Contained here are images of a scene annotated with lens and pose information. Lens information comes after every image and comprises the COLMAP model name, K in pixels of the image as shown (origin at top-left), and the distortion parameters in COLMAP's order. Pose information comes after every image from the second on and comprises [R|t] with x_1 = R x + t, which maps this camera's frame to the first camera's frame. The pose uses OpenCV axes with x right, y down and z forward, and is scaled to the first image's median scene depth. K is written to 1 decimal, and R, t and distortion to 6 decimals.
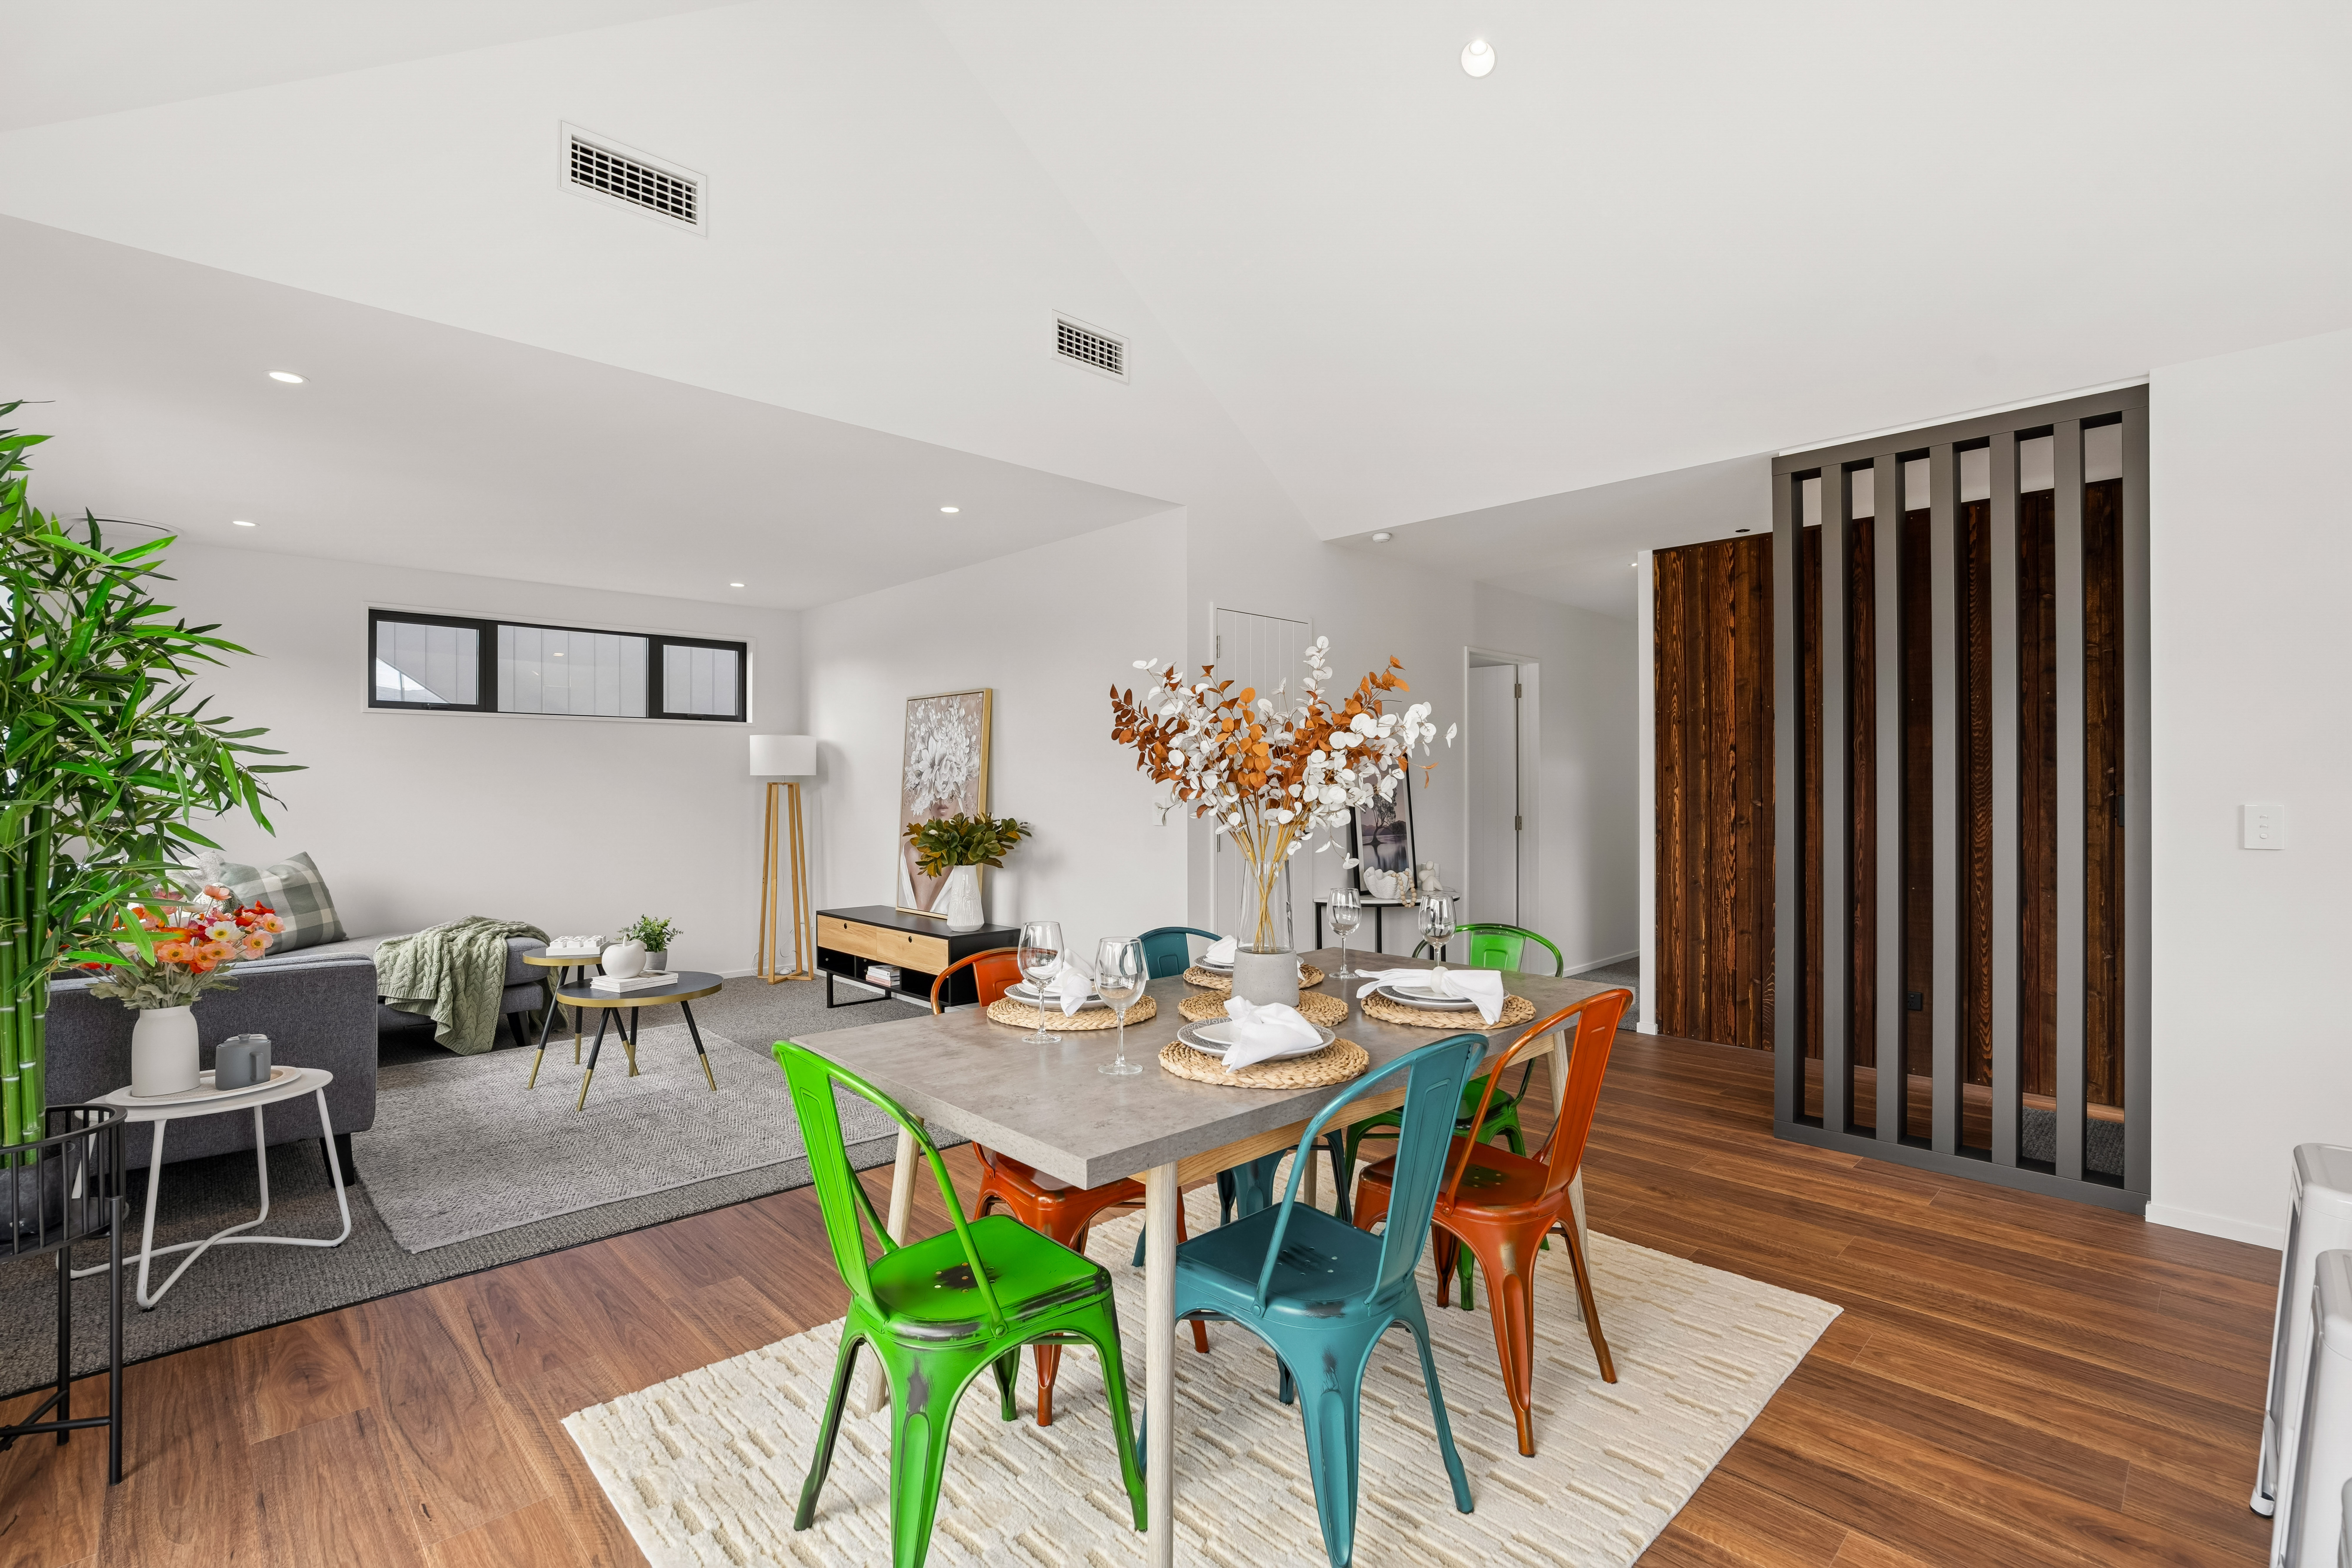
lens RADIAL K [[1064.1, 0, 1192.1], [0, 1064.1, 791.6], [0, 0, 1]] dist [-0.045851, 0.014636]
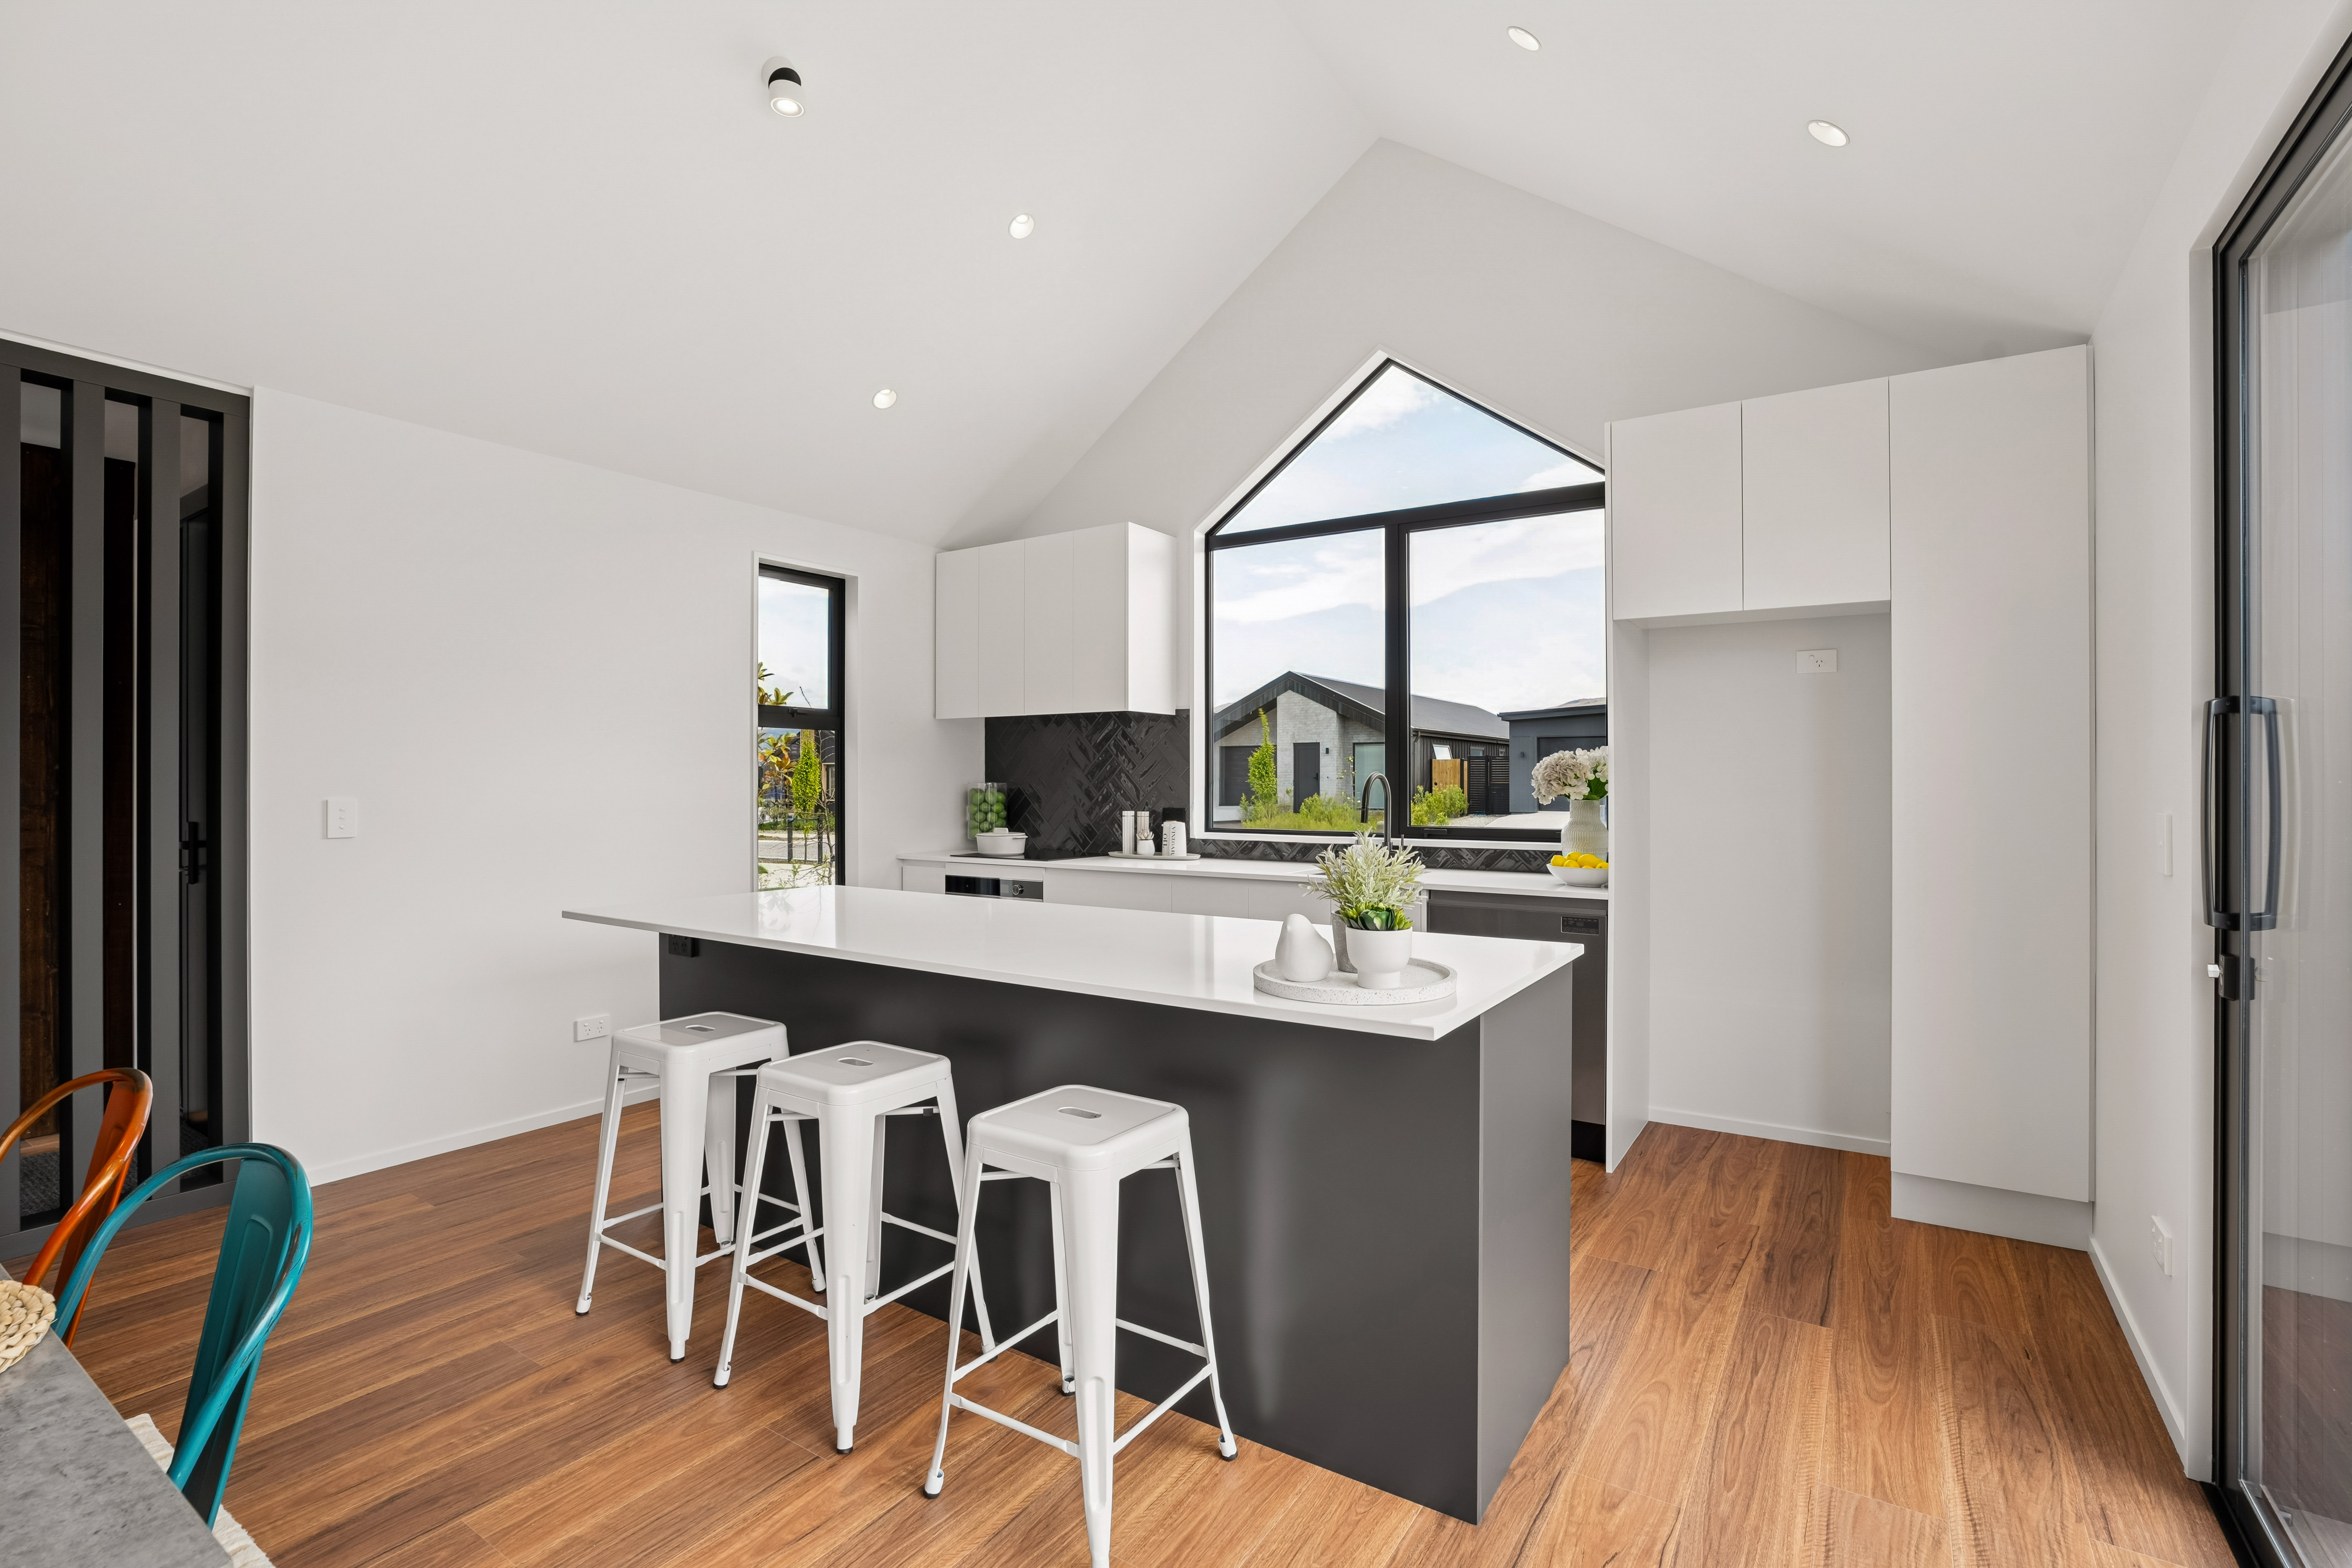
lens RADIAL K [[1067.9, 0, 1176.0], [0, 1067.9, 784.0], [0, 0, 1]] dist [-0.041829, 0.014087]
pose [[-0.218445, -0.000602, 0.975849, -0.339728], [0.004035, 0.999991, 0.001520, -0.003595], [-0.975841, 0.004270, -0.218440, 0.355990]]
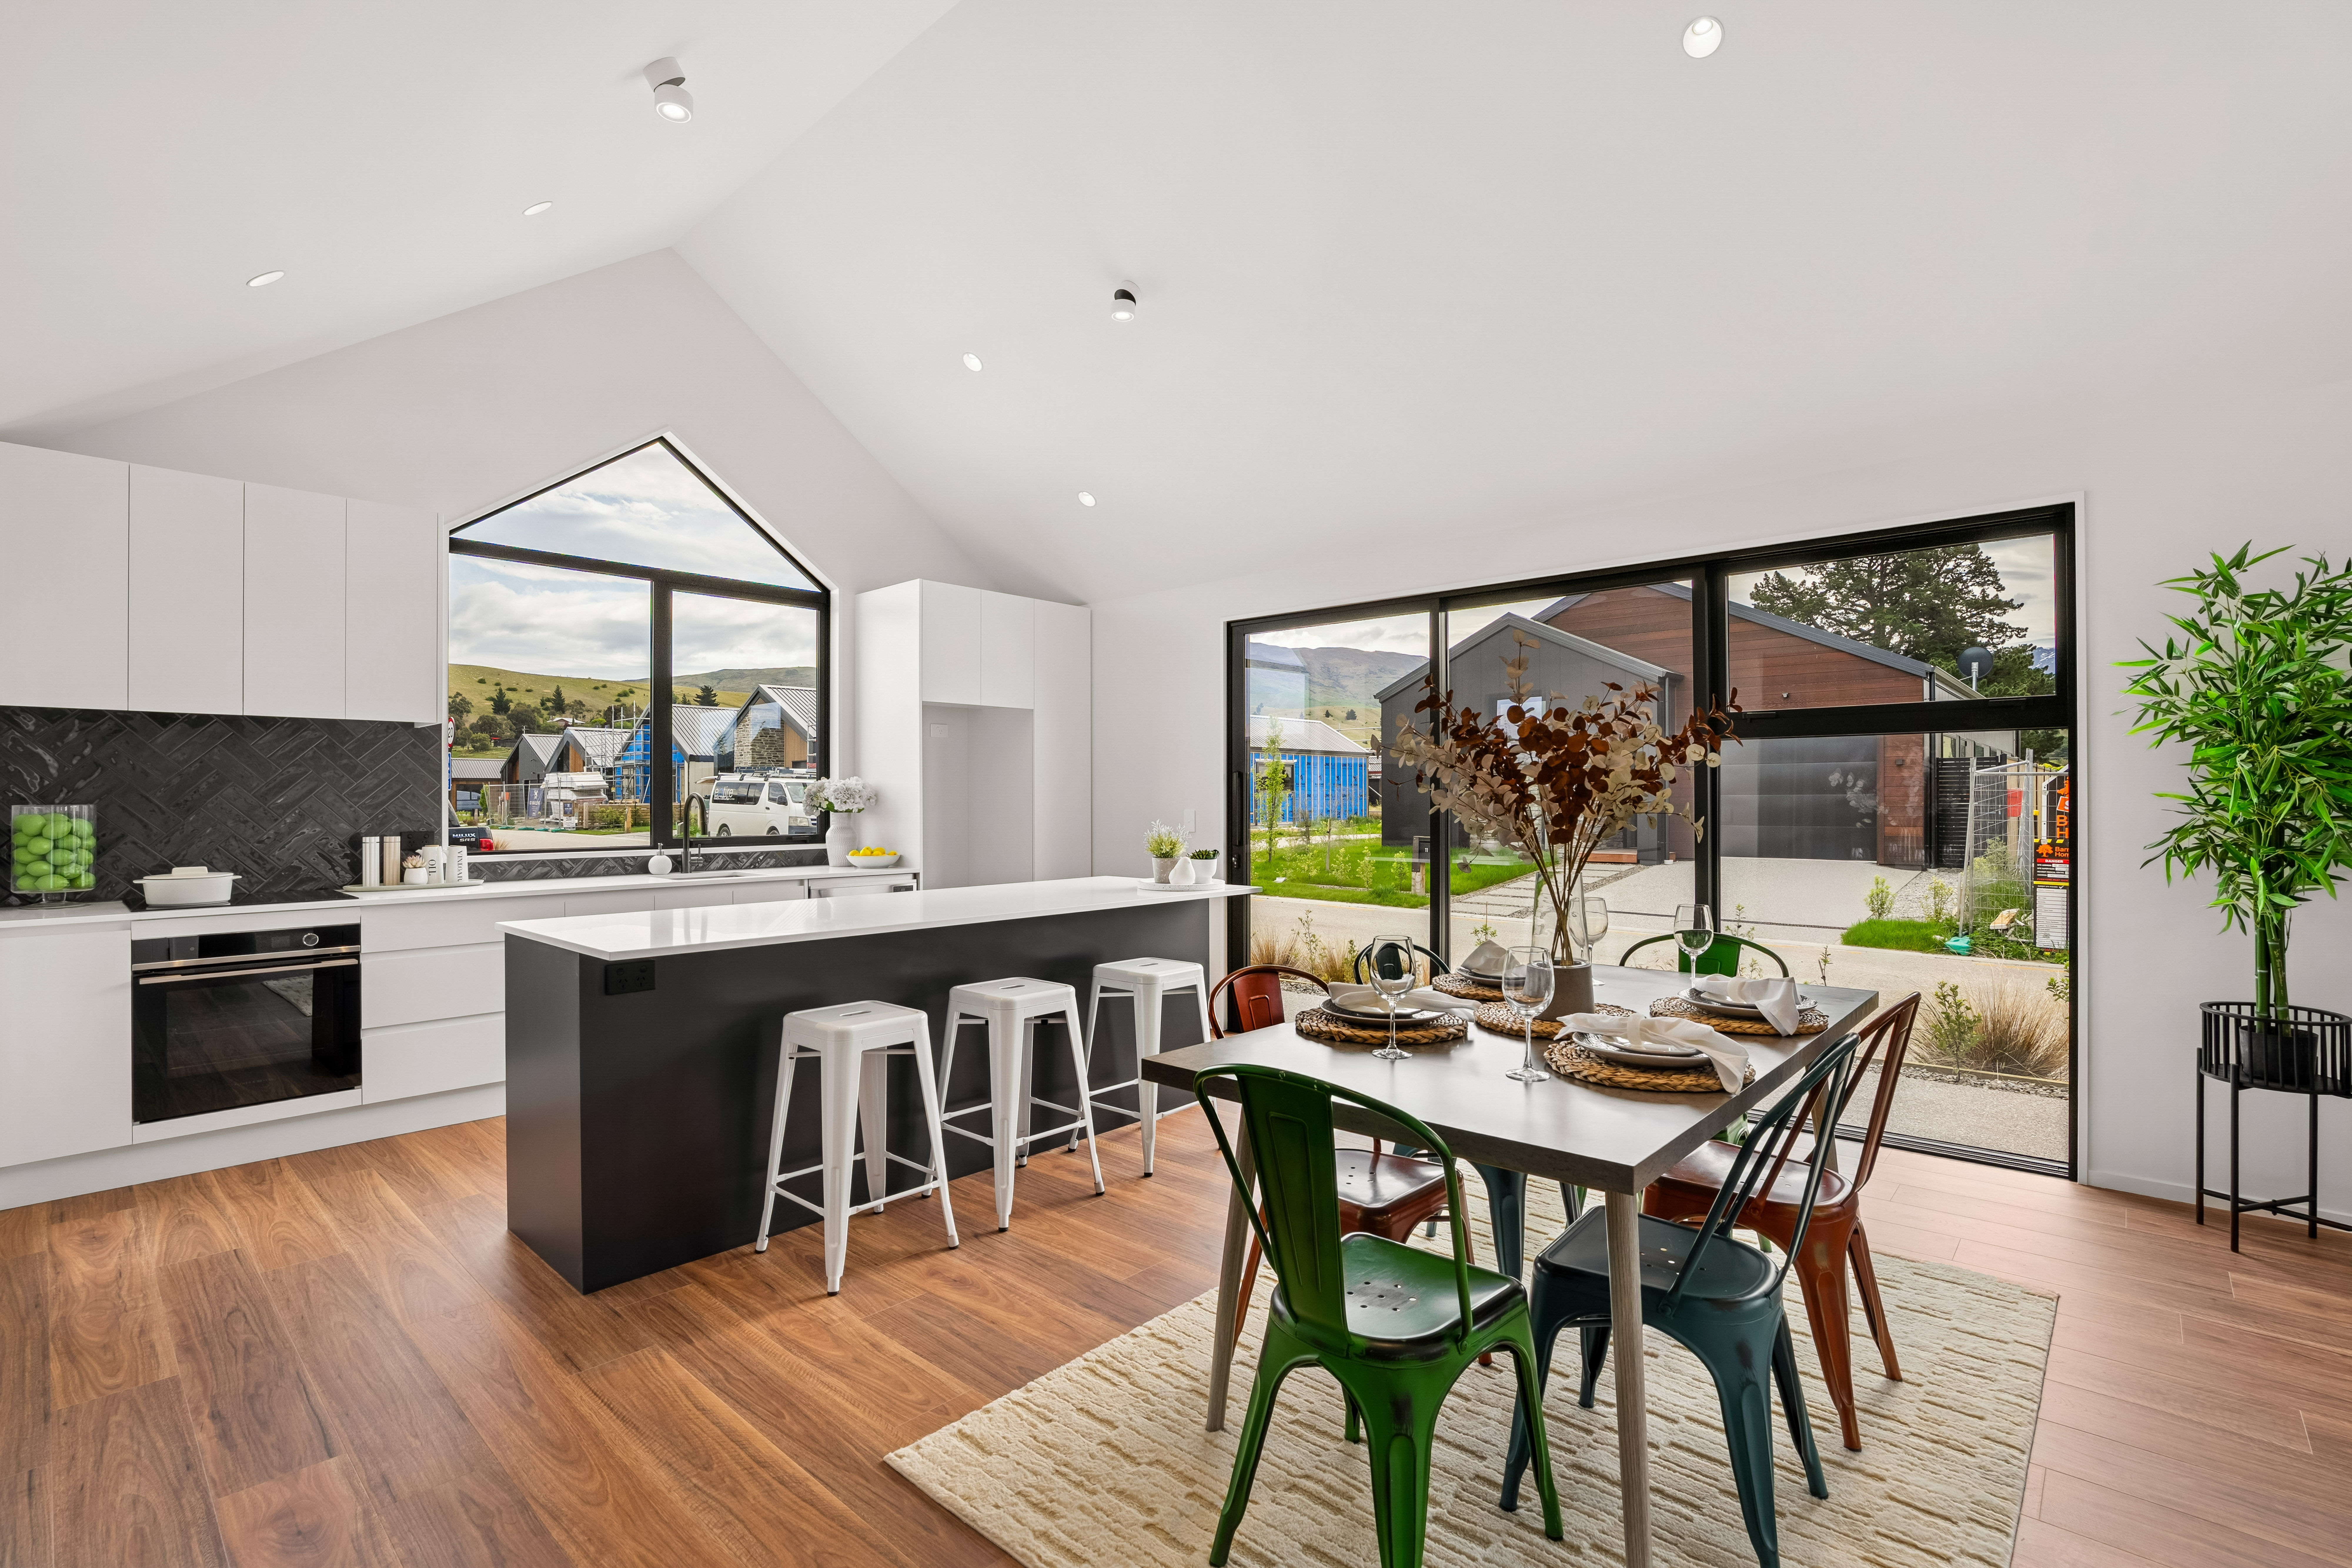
lens RADIAL K [[1064.1, 0, 1192.1], [0, 1064.1, 791.6], [0, 0, 1]] dist [-0.045851, 0.014636]
pose [[-0.997867, 0.006217, -0.064977, 0.418085], [0.006331, 0.999979, -0.001541, -0.011145], [0.064966, -0.001949, -0.997886, 1.722103]]
